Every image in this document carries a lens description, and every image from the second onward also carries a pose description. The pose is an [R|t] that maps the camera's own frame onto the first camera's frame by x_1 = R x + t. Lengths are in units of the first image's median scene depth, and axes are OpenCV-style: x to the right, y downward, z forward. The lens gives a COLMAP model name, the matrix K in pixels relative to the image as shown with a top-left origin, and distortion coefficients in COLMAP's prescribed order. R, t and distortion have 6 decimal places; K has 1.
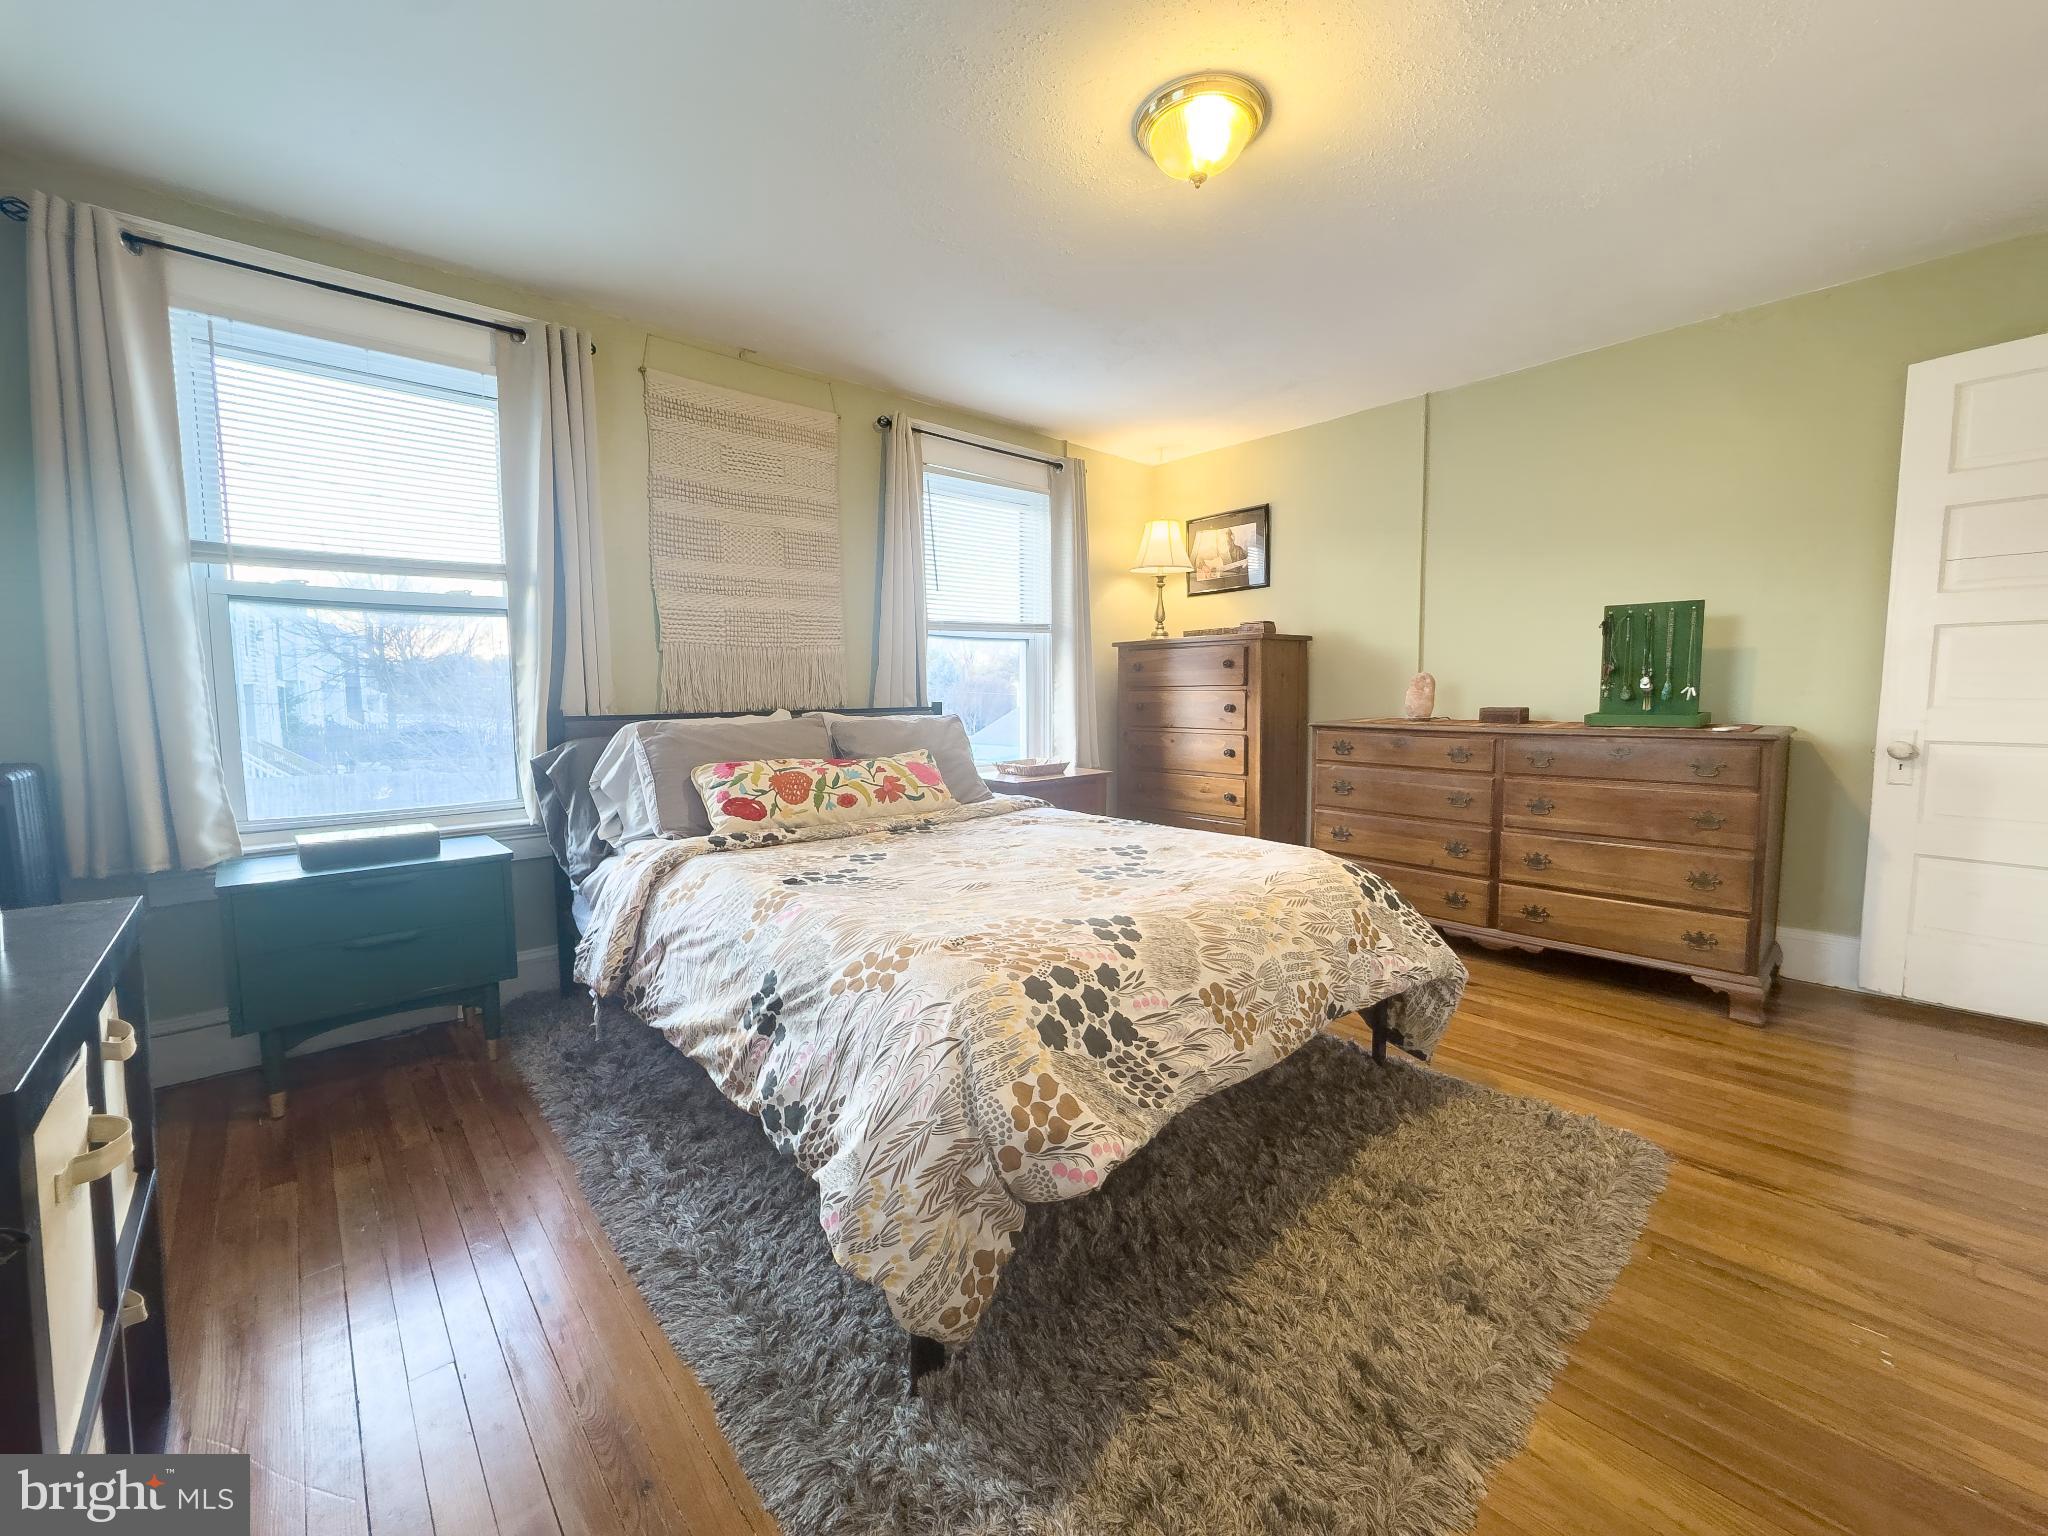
lens RADIAL K [[831.0, 0, 1025.0], [0, 831.0, 762.4], [0, 0, 1]] dist [-0.038489, 0.017700]
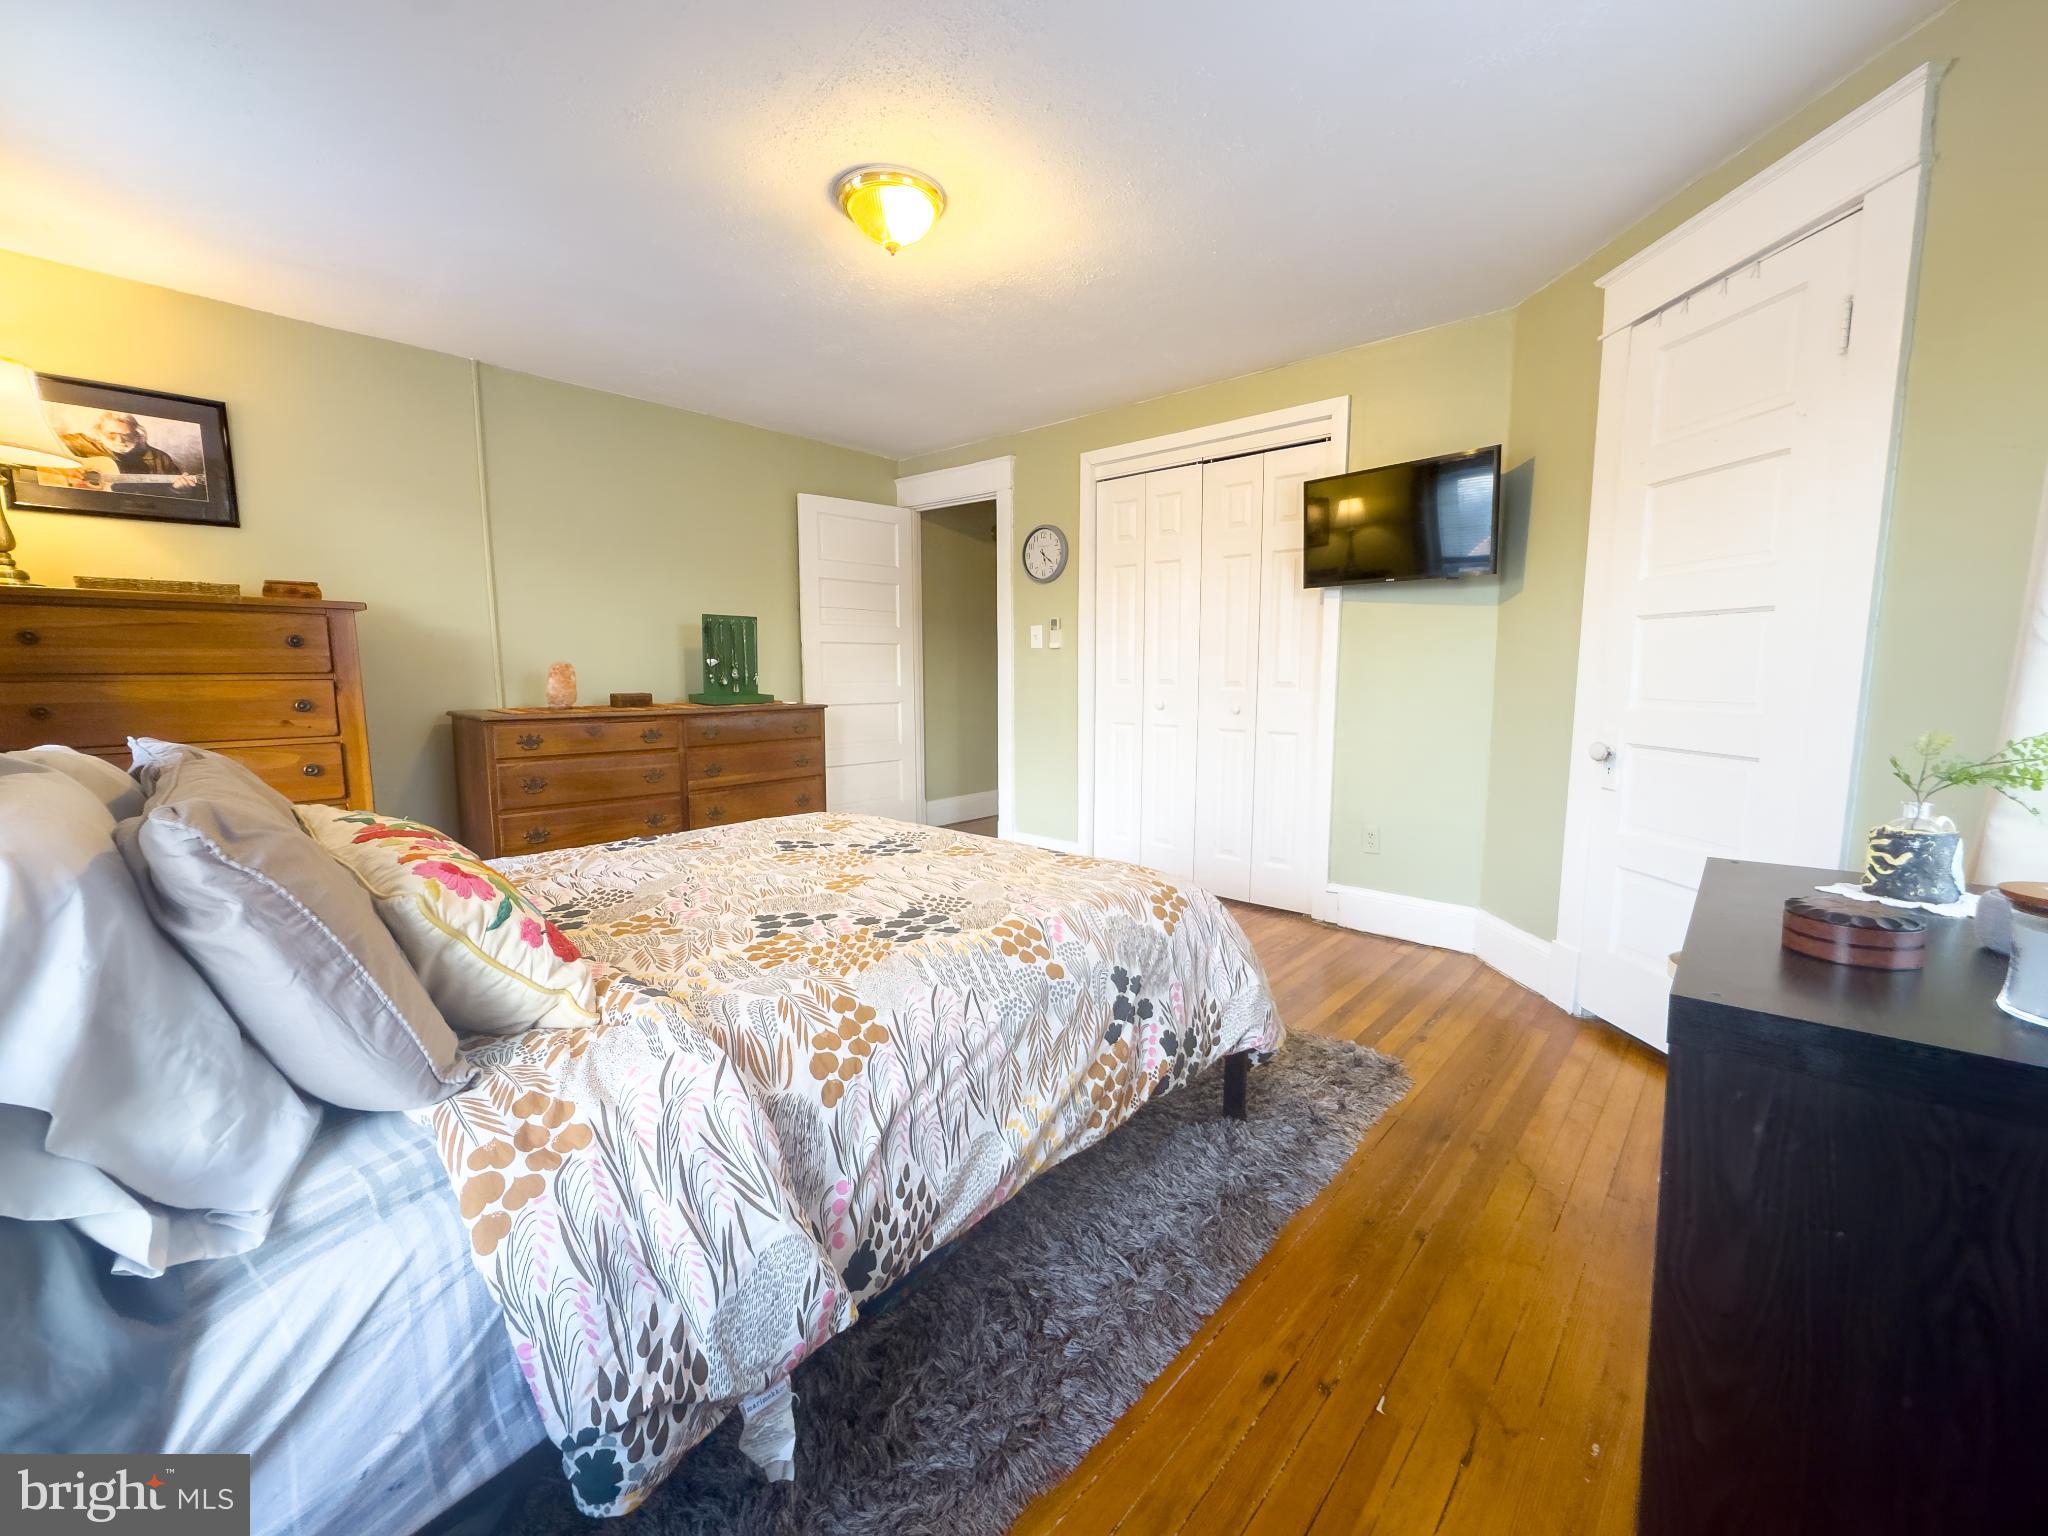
lens RADIAL K [[831.0, 0, 1025.0], [0, 831.0, 762.4], [0, 0, 1]] dist [-0.038489, 0.017700]
pose [[-0.120563, -0.092609, 0.988376, -0.614967], [0.094363, 0.990061, 0.104278, -0.040423], [-0.988211, 0.105839, -0.110626, 0.606306]]
